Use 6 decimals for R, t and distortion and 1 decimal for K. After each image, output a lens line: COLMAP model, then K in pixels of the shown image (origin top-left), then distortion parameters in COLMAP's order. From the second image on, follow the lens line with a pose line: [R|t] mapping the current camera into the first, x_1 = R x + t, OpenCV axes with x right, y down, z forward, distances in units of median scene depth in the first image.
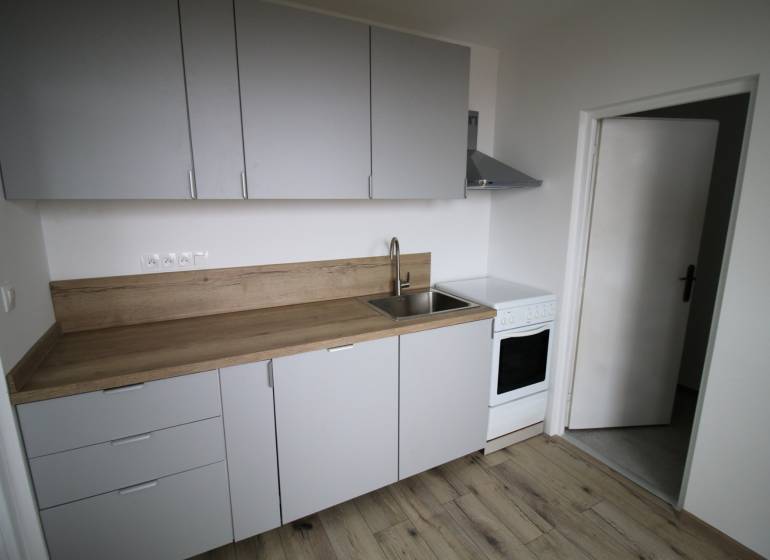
lens RADIAL K [[391.2, 0, 385.0], [0, 391.2, 280.0], [0, 0, 1]] dist [-0.001497, -0.013479]
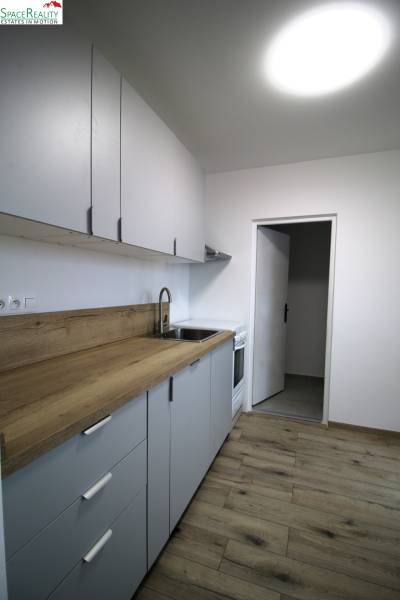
lens RADIAL K [[292.6, 0, 200.0], [0, 292.6, 300.0], [0, 0, 1]] dist [-0.002653, -0.000461]
pose [[0.751988, -0.017389, 0.658947, -0.624977], [0.120793, 0.986360, -0.111819, 0.069598], [-0.648015, 0.163683, 0.743831, 0.198621]]
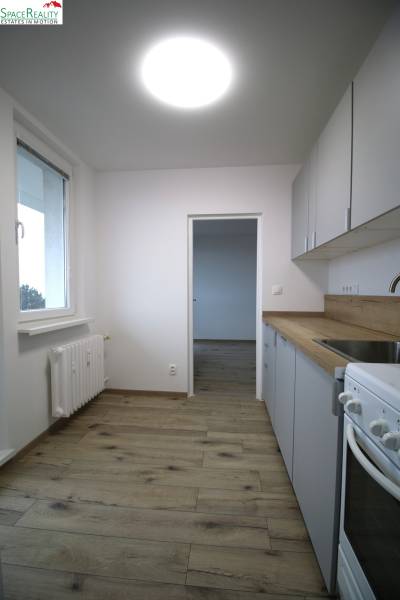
lens RADIAL K [[279.2, 0, 198.3], [0, 279.2, 295.9], [0, 0, 1]] dist [-0.000829, -0.013733]
pose [[-0.559593, 0.014376, -0.828643, 0.818808], [-0.170795, 0.976387, 0.132279, -0.061681], [0.810977, 0.215550, -0.543924, 1.093026]]
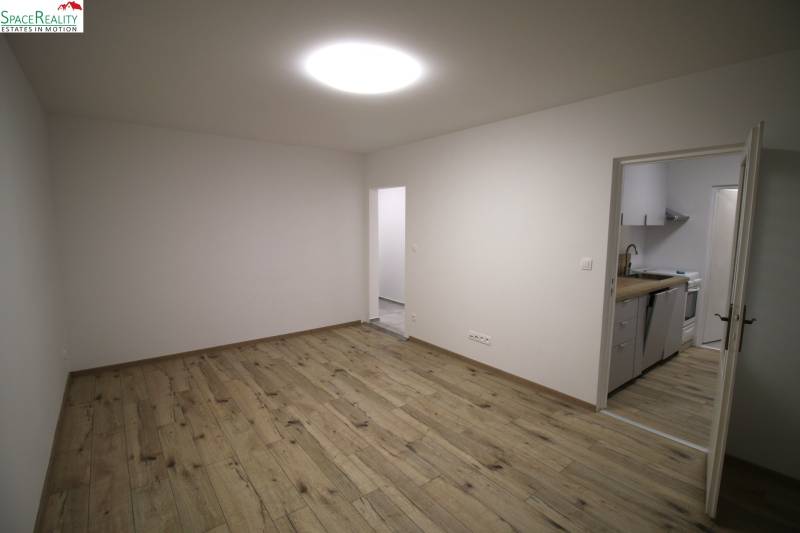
lens RADIAL K [[372.2, 0, 400.5], [0, 372.2, 267.7], [0, 0, 1]] dist [-0.000829, -0.013733]
pose [[0.985663, -0.021011, 0.167414, -1.642683], [0.035810, 0.995662, -0.085876, 0.148198], [-0.164883, 0.090640, 0.982139, -0.733111]]
